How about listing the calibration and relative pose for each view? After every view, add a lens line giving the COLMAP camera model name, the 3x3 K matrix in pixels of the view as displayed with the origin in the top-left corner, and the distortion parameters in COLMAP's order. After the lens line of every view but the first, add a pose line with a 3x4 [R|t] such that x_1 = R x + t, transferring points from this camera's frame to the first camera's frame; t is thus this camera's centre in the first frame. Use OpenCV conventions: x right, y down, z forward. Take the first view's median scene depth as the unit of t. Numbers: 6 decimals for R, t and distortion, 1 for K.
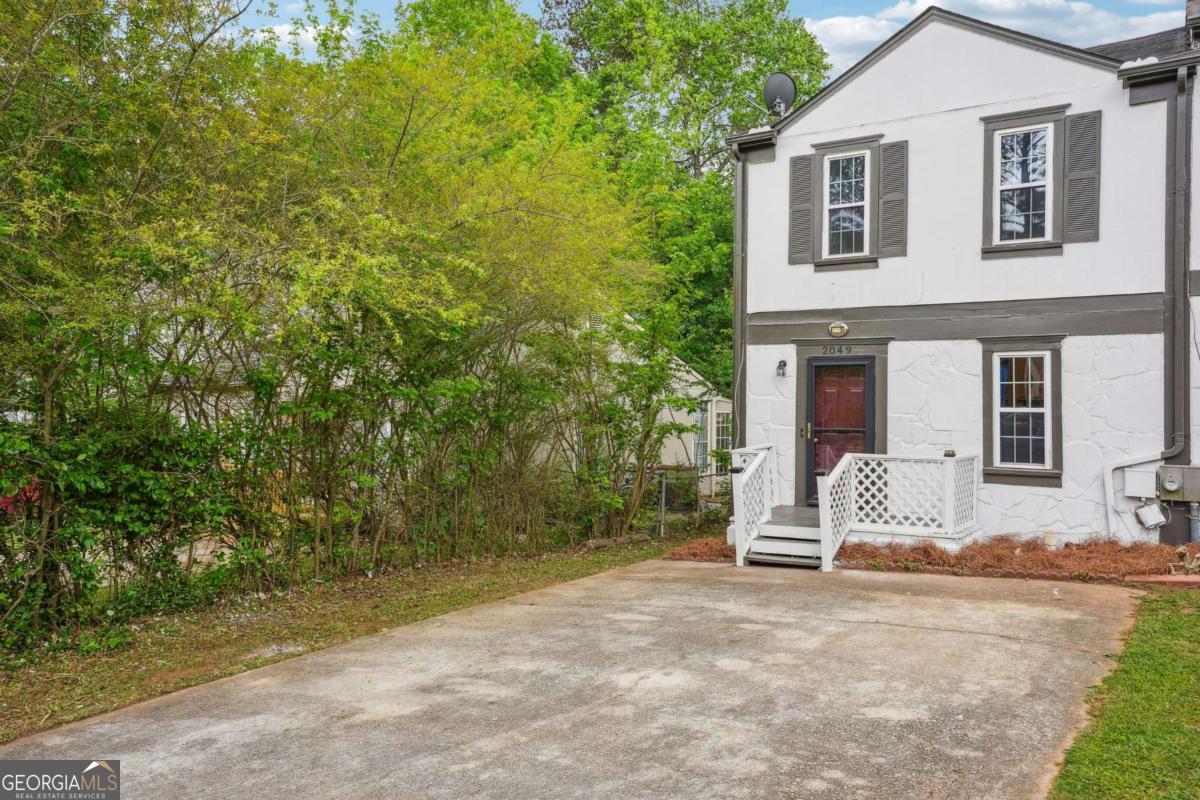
lens RADIAL K [[879.7, 0, 600.4], [0, 879.7, 364.8], [0, 0, 1]] dist [0.013132, 0.003888]
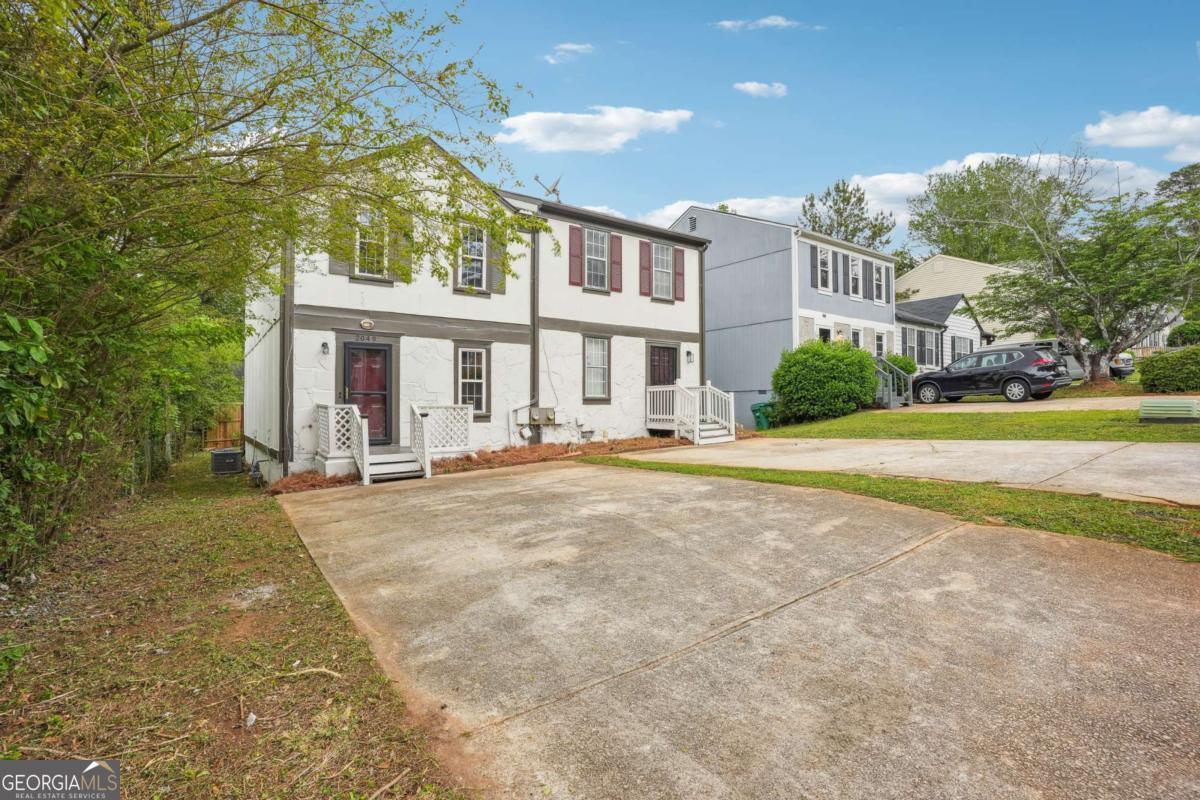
lens RADIAL K [[599.3, 0, 600.1], [0, 599.3, 382.3], [0, 0, 1]] dist [-0.076594, 0.034135]
pose [[0.376195, 0.030761, 0.926030, -0.575066], [-0.037841, 0.999125, -0.017817, 0.068441], [-0.925768, -0.028339, 0.377029, 0.306642]]
